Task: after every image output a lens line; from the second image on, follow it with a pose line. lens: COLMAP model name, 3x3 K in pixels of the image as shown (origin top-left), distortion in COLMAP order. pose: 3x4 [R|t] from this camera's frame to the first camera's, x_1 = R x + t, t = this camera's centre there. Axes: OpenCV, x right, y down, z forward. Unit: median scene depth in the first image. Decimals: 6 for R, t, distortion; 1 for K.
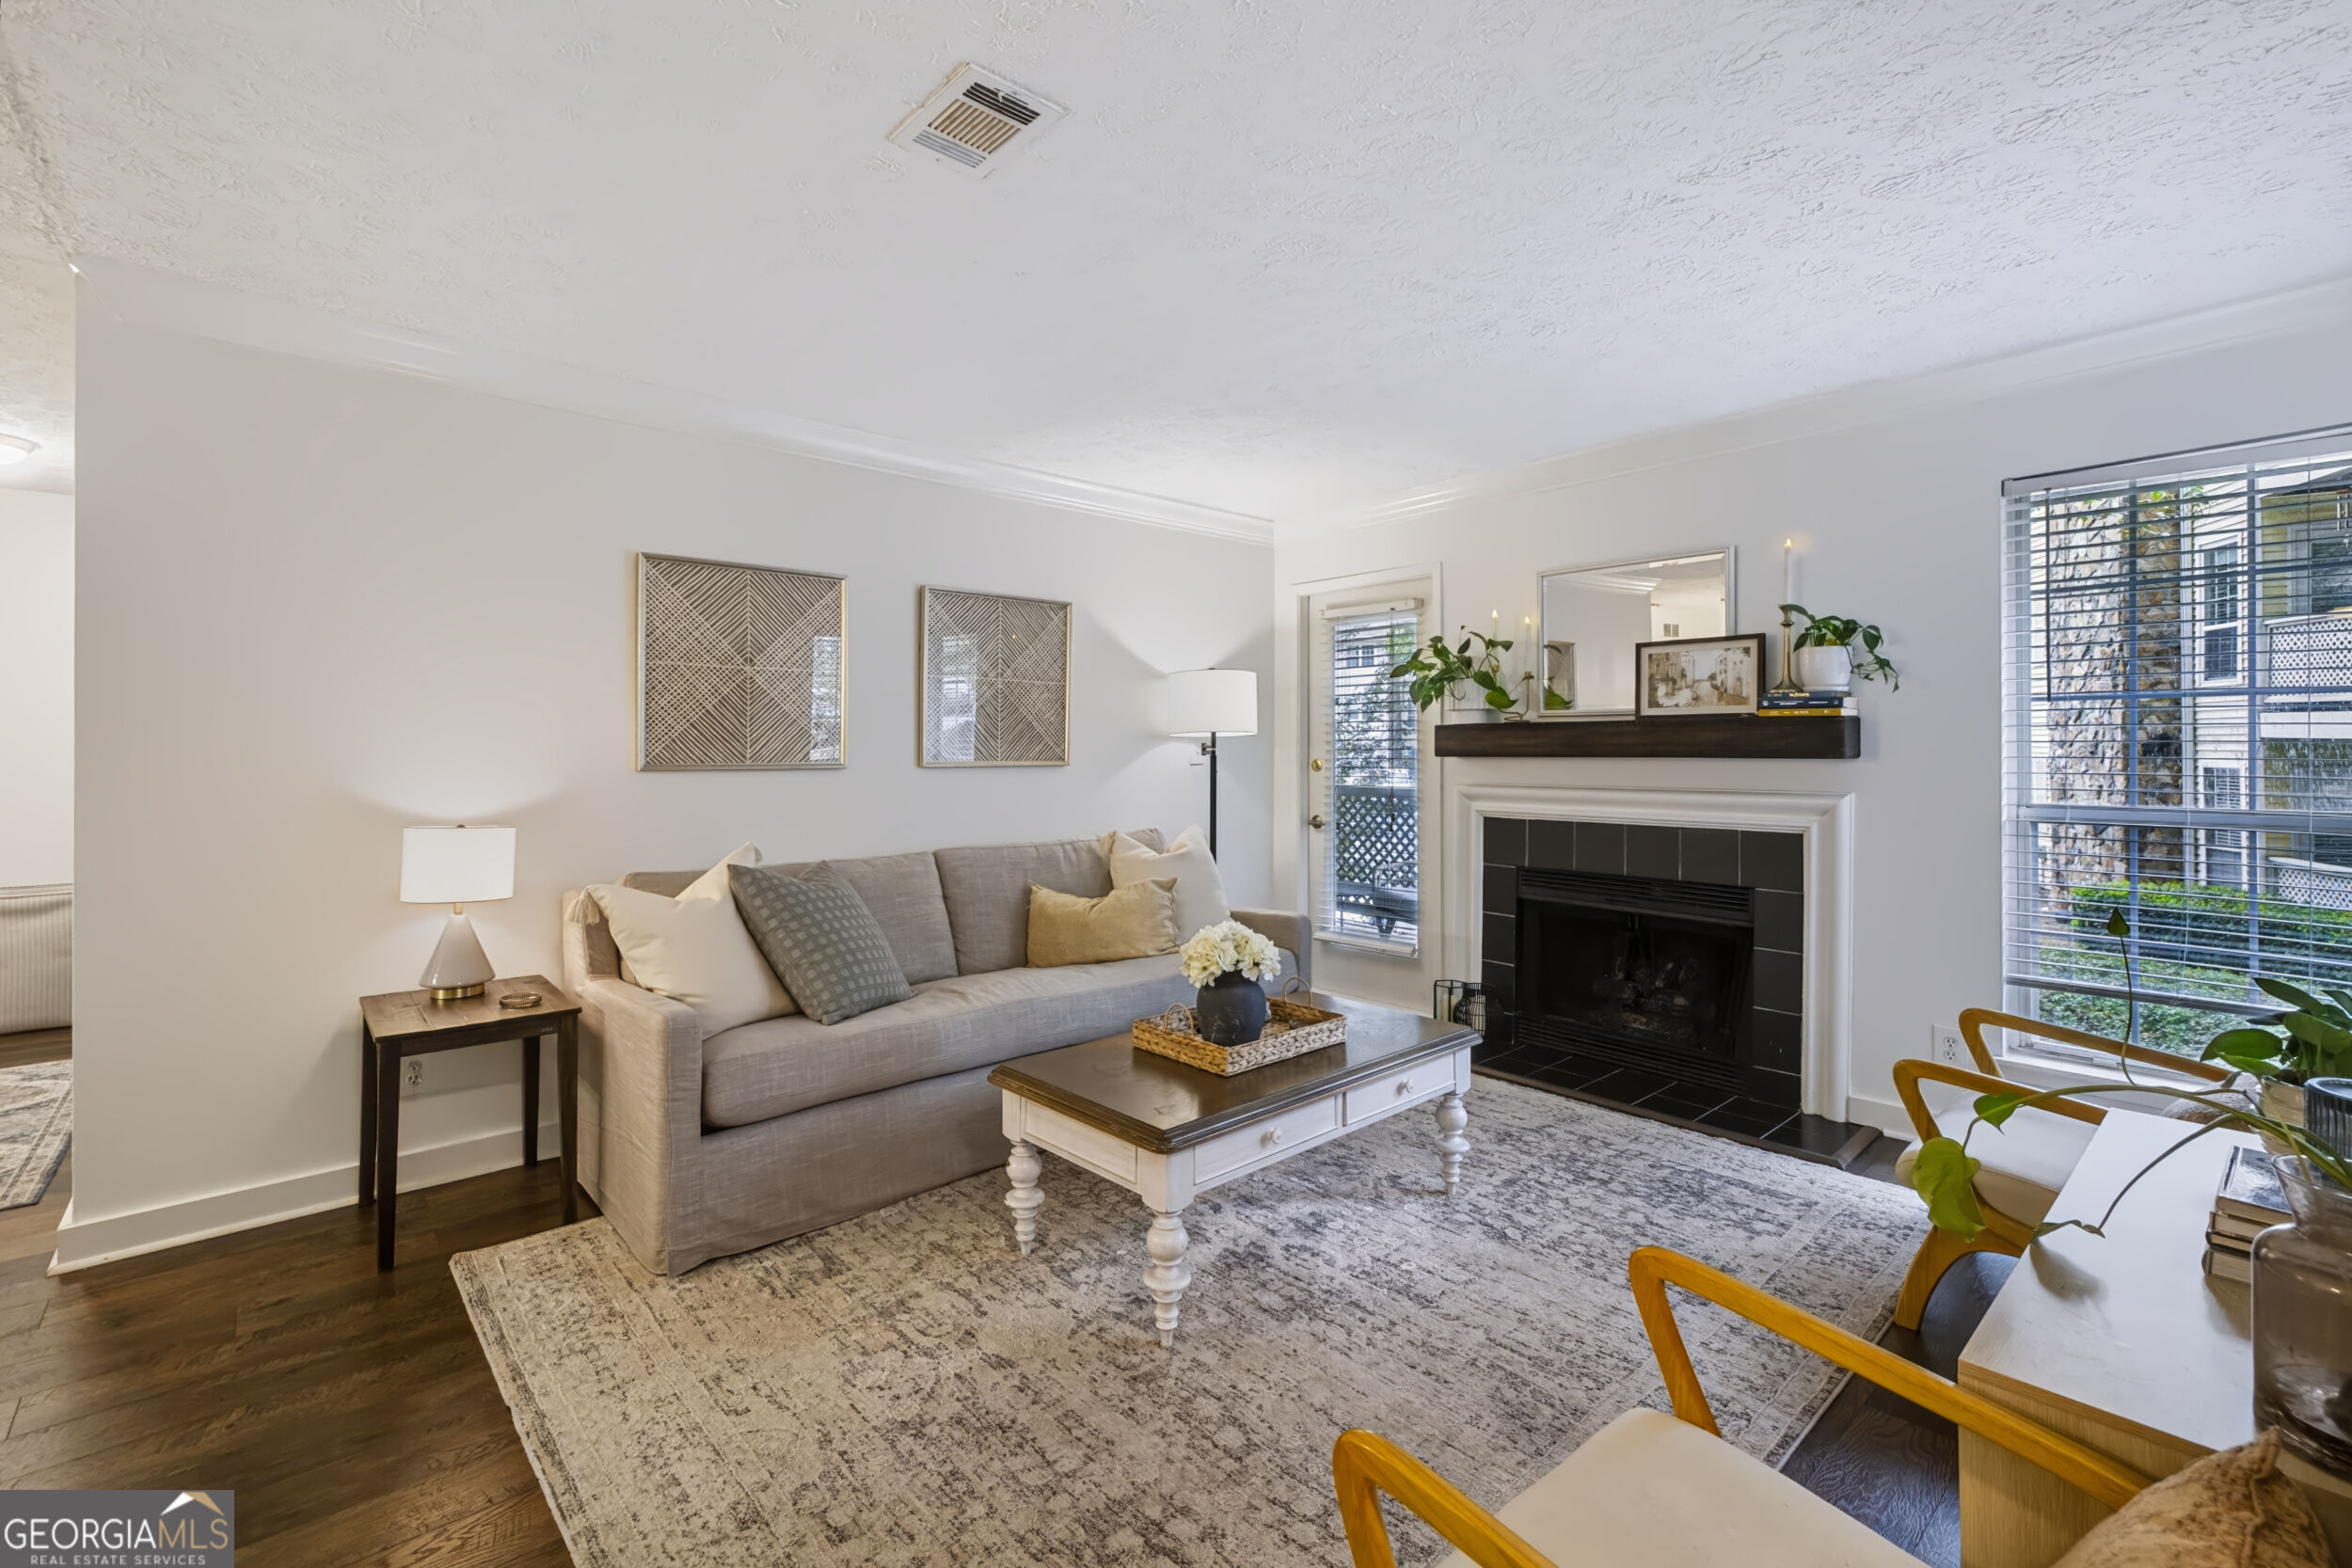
lens RADIAL K [[1022.5, 0, 1157.2], [0, 1022.5, 792.0], [0, 0, 1]] dist [0.000881, -0.000514]
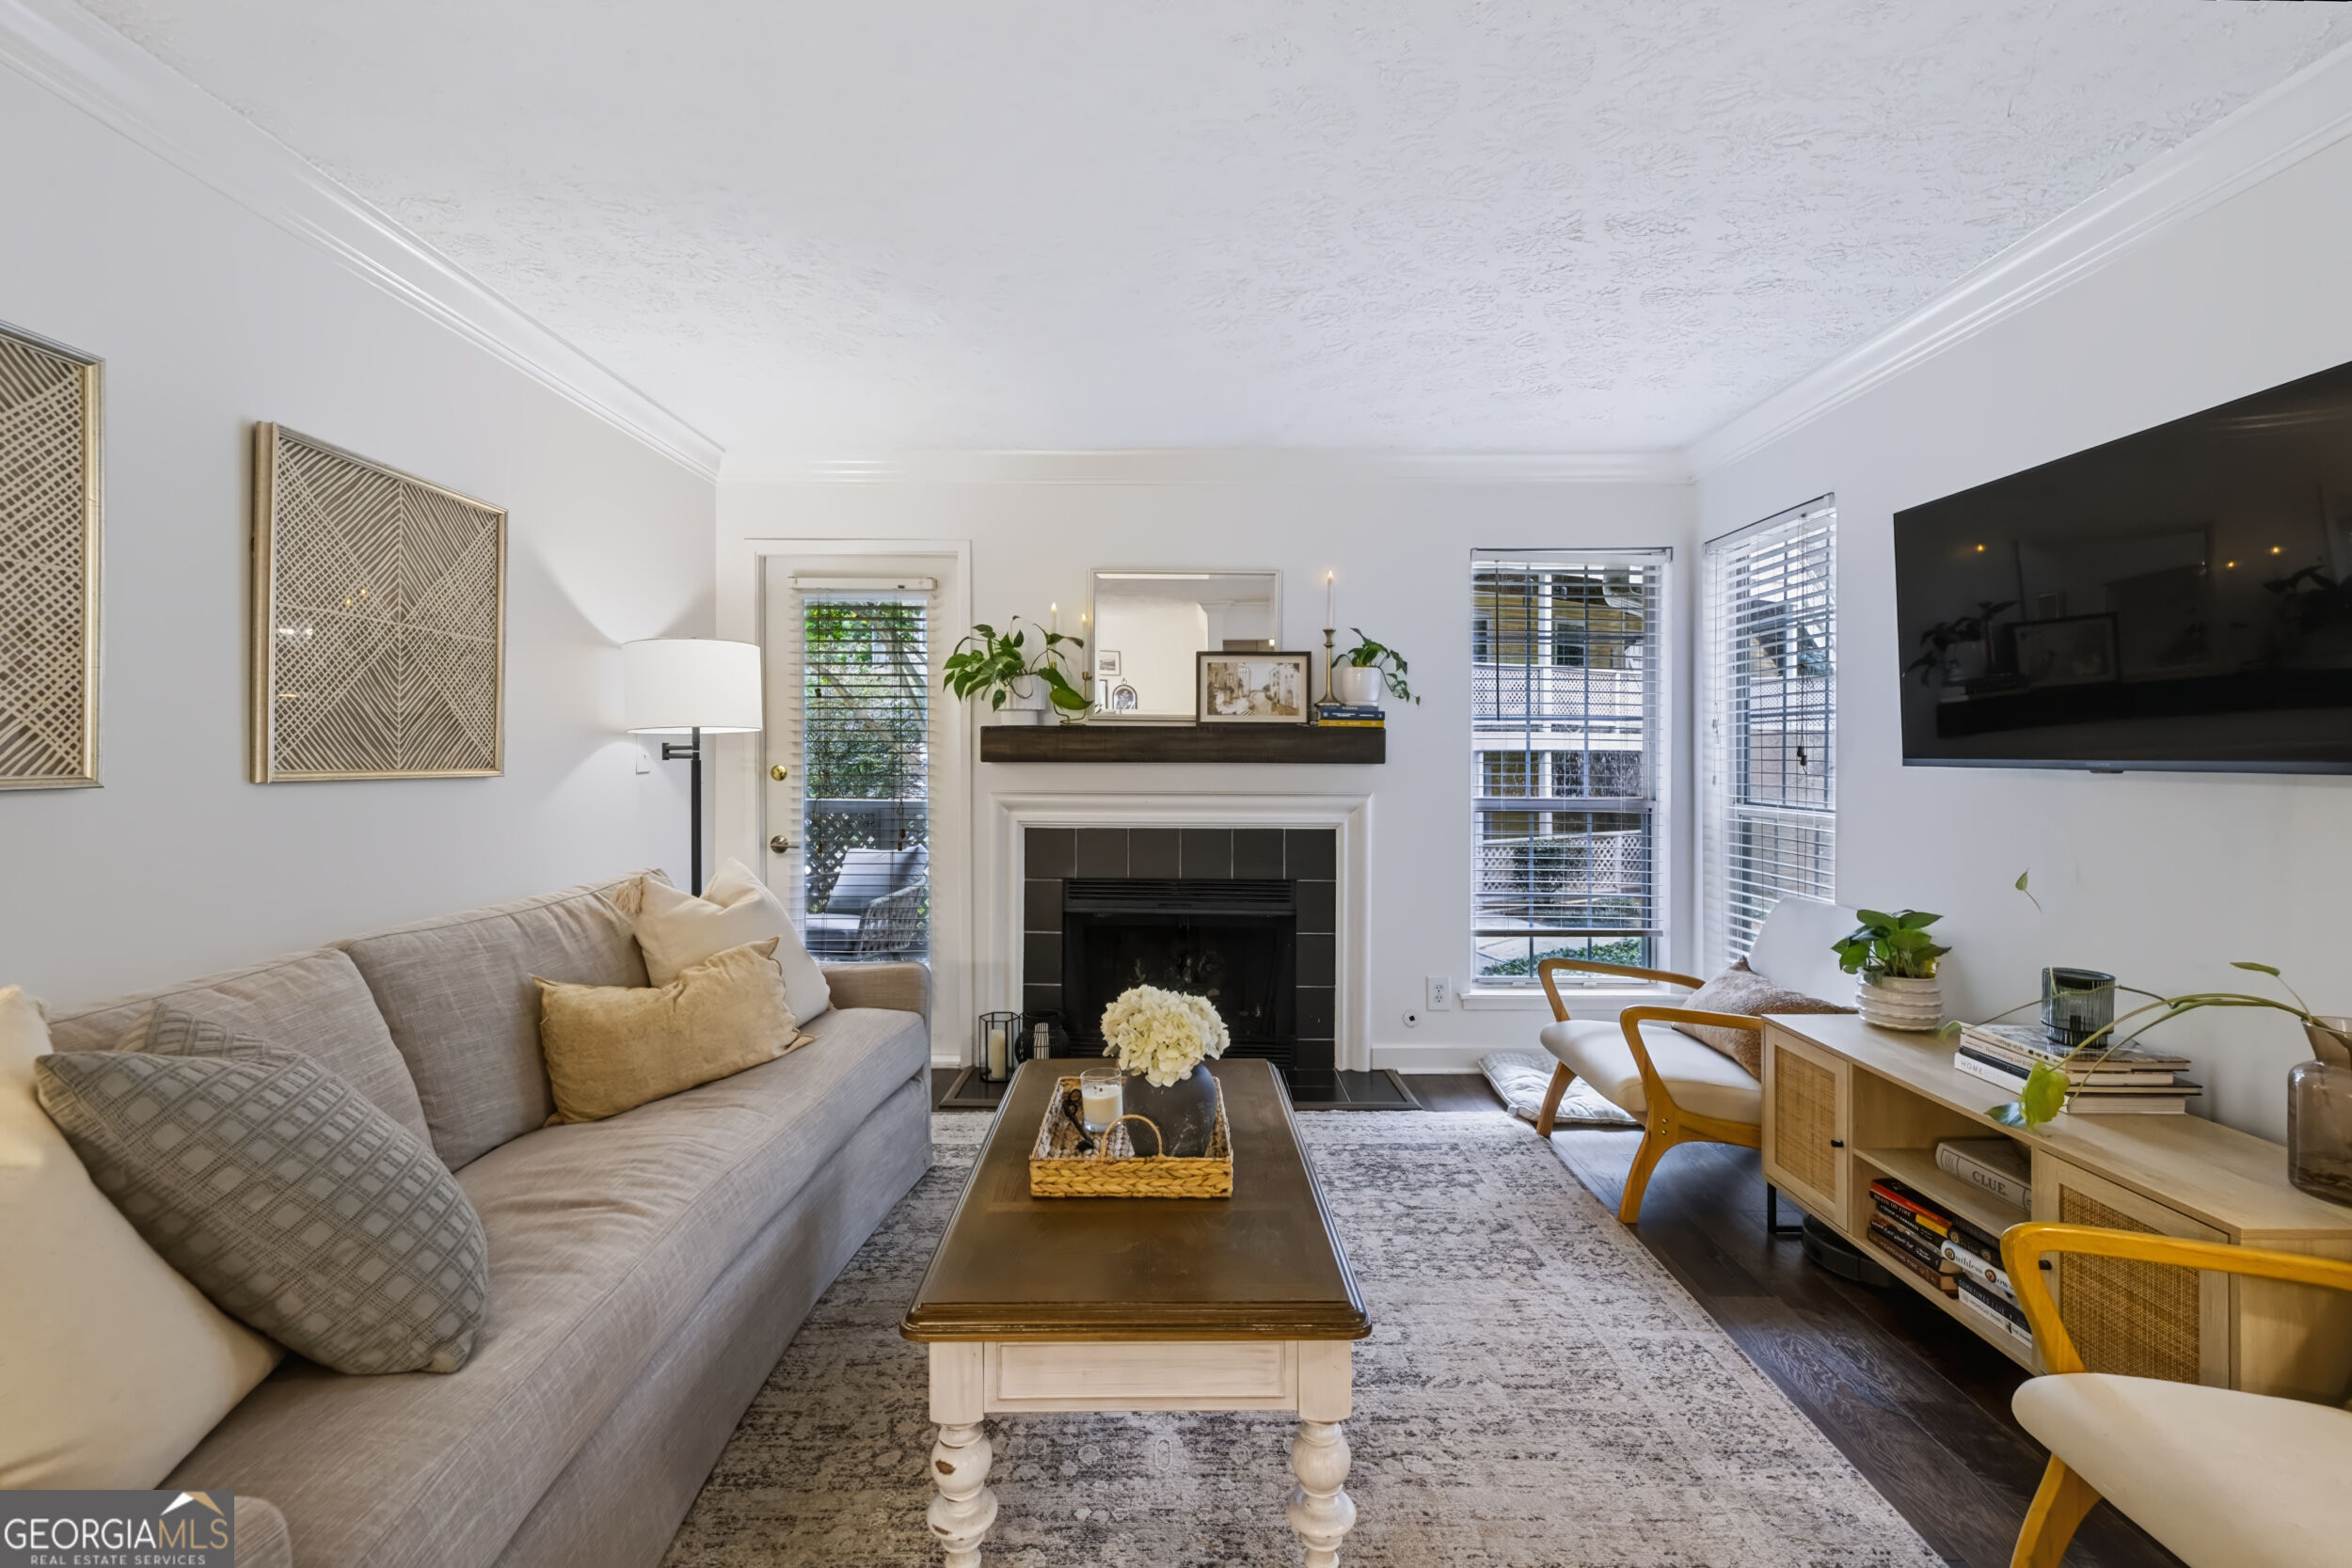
lens RADIAL K [[1022.5, 0, 1169.3], [0, 1022.5, 791.1], [0, 0, 1]] dist [0.000881, -0.000514]
pose [[0.661643, -0.021321, 0.749516, -0.387686], [0.026213, 0.999642, 0.005296, -0.013922], [-0.749360, 0.016143, 0.661966, 0.414018]]
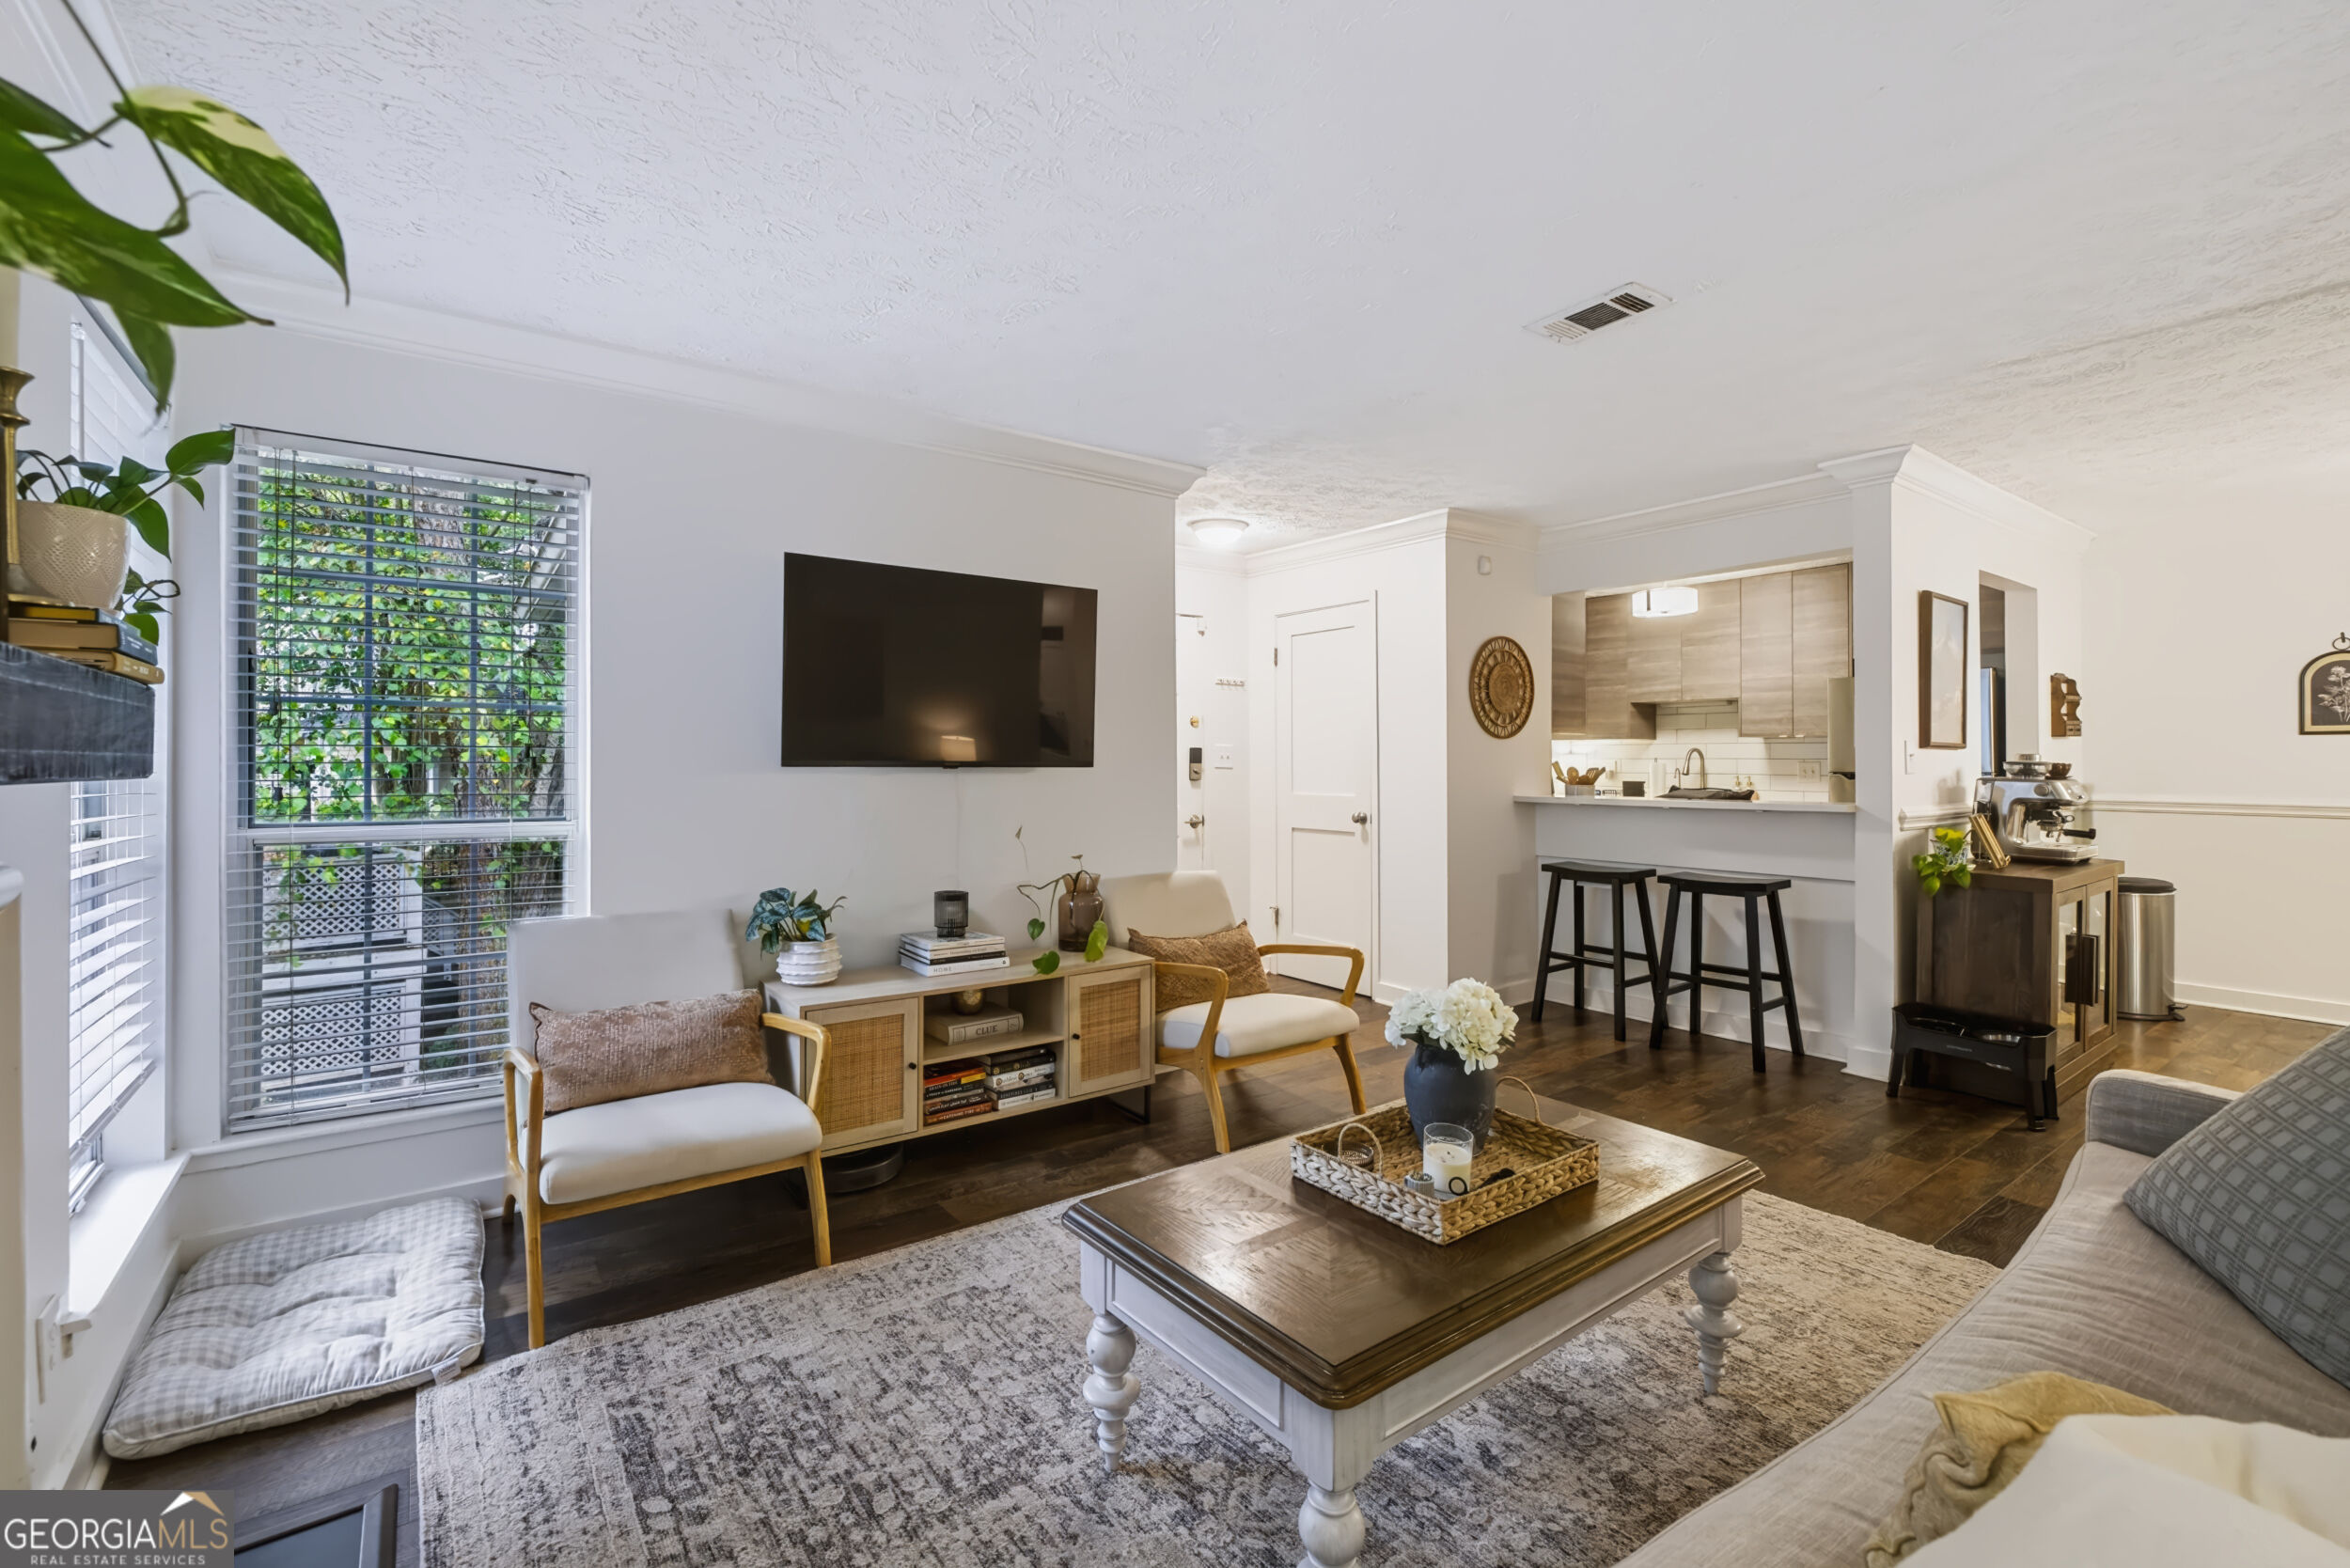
lens RADIAL K [[1021.7, 0, 1156.4], [0, 1021.7, 763.7], [0, 0, 1]] dist [0.000881, -0.000514]
pose [[-0.996300, -0.000152, 0.085944, 0.188355], [0.003458, 0.999118, 0.041851, -0.056973], [-0.085875, 0.041993, -0.995421, 1.458707]]
